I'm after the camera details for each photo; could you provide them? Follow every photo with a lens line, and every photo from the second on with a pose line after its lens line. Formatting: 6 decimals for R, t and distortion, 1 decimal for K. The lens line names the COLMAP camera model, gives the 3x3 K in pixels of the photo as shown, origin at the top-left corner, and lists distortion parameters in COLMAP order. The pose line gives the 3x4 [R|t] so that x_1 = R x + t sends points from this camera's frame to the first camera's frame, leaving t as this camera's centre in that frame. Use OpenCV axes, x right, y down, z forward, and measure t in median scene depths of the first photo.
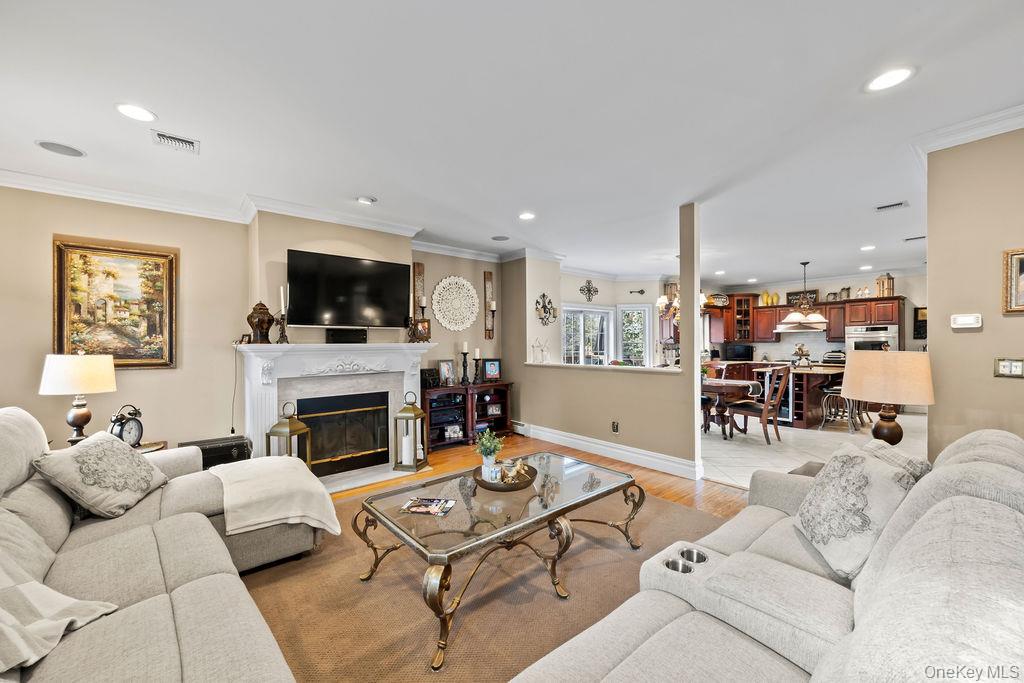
lens RADIAL K [[398.1, 0, 512.0], [0, 398.1, 341.5], [0, 0, 1]] dist [0.000428, -0.000095]
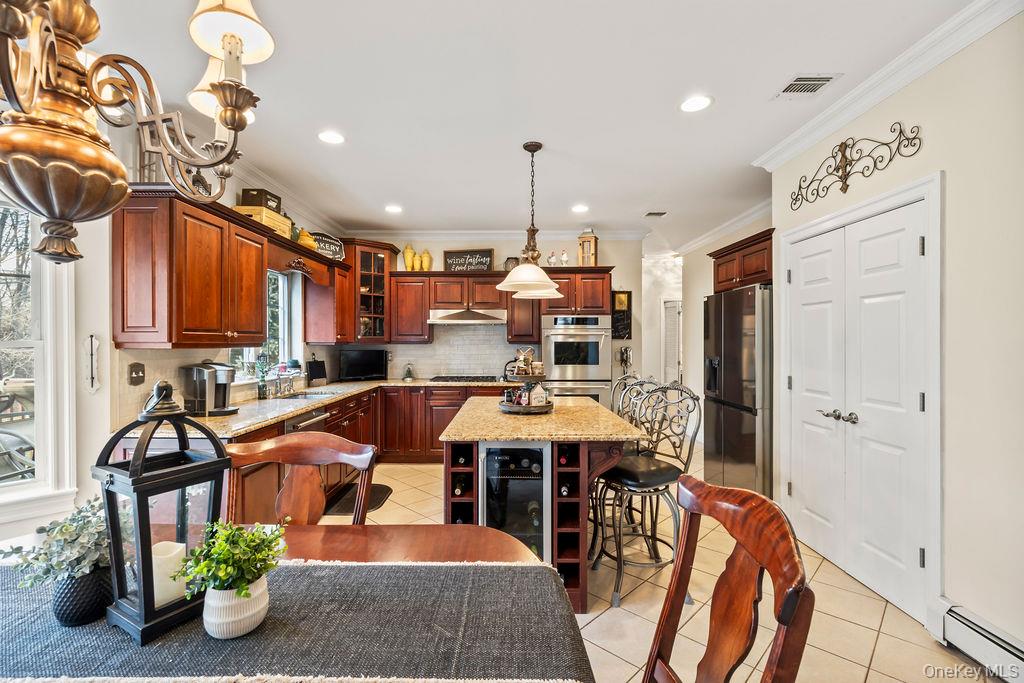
lens RADIAL K [[437.2, 0, 490.5], [0, 437.2, 342.9], [0, 0, 1]] dist [0.001396, 0.000104]
pose [[0.655159, 0.002578, 0.755486, 0.320070], [-0.005478, 0.999984, 0.001338, 0.000144], [-0.755471, -0.005015, 0.655163, 0.634410]]
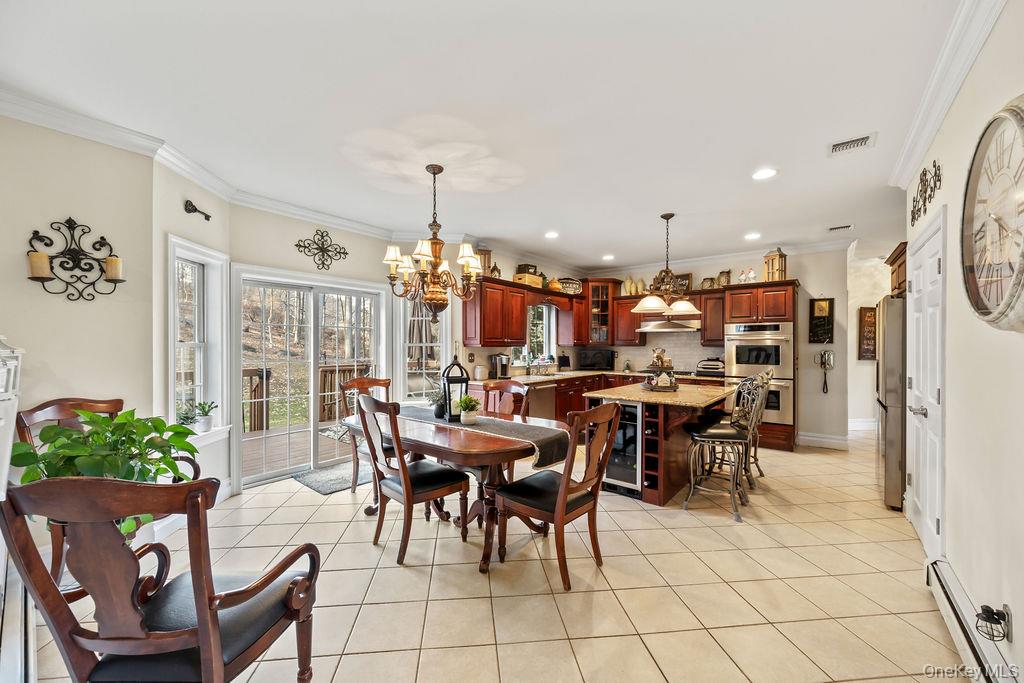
lens RADIAL K [[380.0, 0, 512.0], [0, 380.0, 341.5], [0, 0, 1]] dist [0.001444, 0.000011]
pose [[0.980913, 0.010730, 0.194153, 0.333846], [-0.009972, 0.999938, -0.004882, -0.000240], [-0.194193, 0.002853, 0.980959, 0.408106]]
